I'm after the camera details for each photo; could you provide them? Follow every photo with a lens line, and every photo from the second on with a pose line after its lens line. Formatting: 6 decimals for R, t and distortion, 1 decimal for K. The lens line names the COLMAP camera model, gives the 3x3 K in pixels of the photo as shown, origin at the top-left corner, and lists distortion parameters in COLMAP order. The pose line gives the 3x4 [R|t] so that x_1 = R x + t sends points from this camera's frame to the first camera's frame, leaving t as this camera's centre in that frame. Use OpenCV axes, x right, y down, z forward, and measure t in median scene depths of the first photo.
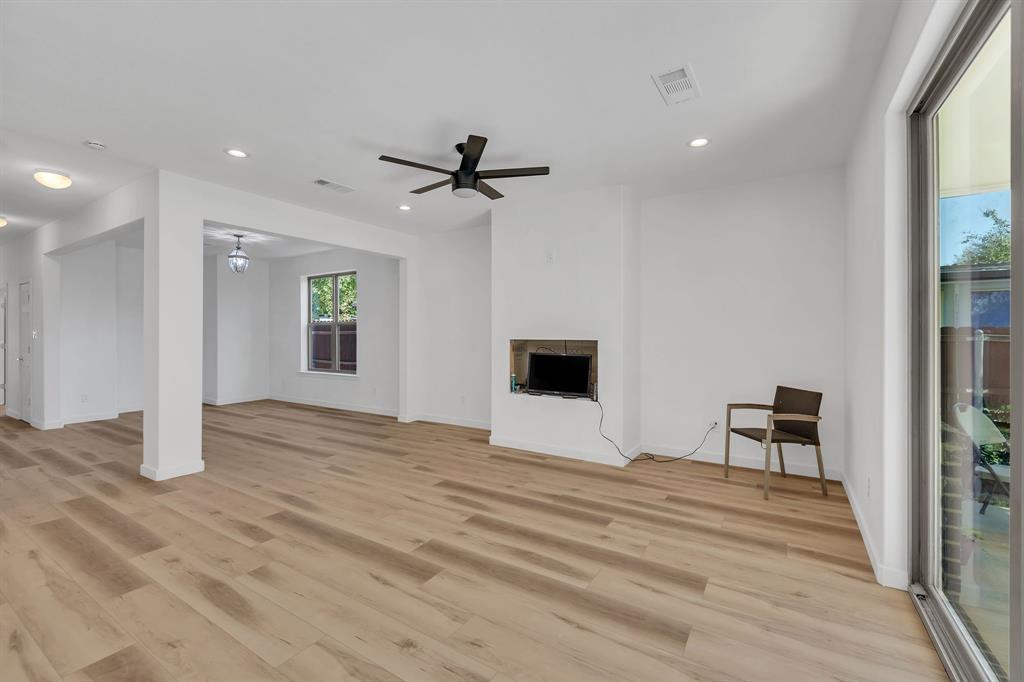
lens RADIAL K [[439.0, 0, 512.0], [0, 439.0, 341.0], [0, 0, 1]] dist [0.000661, -0.000245]
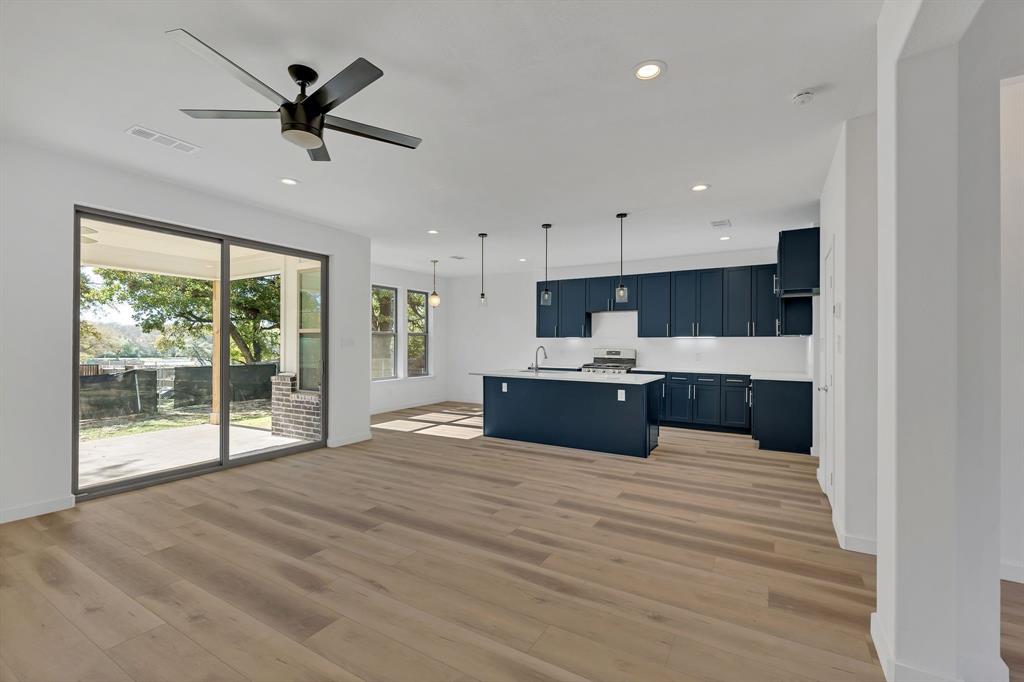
lens RADIAL K [[439.0, 0, 512.0], [0, 439.0, 341.0], [0, 0, 1]] dist [0.000661, -0.000245]
pose [[-0.999433, -0.006328, -0.033081, -0.418879], [-0.006443, 0.999974, 0.003371, -0.024431], [0.033059, 0.003582, -0.999447, 1.720791]]
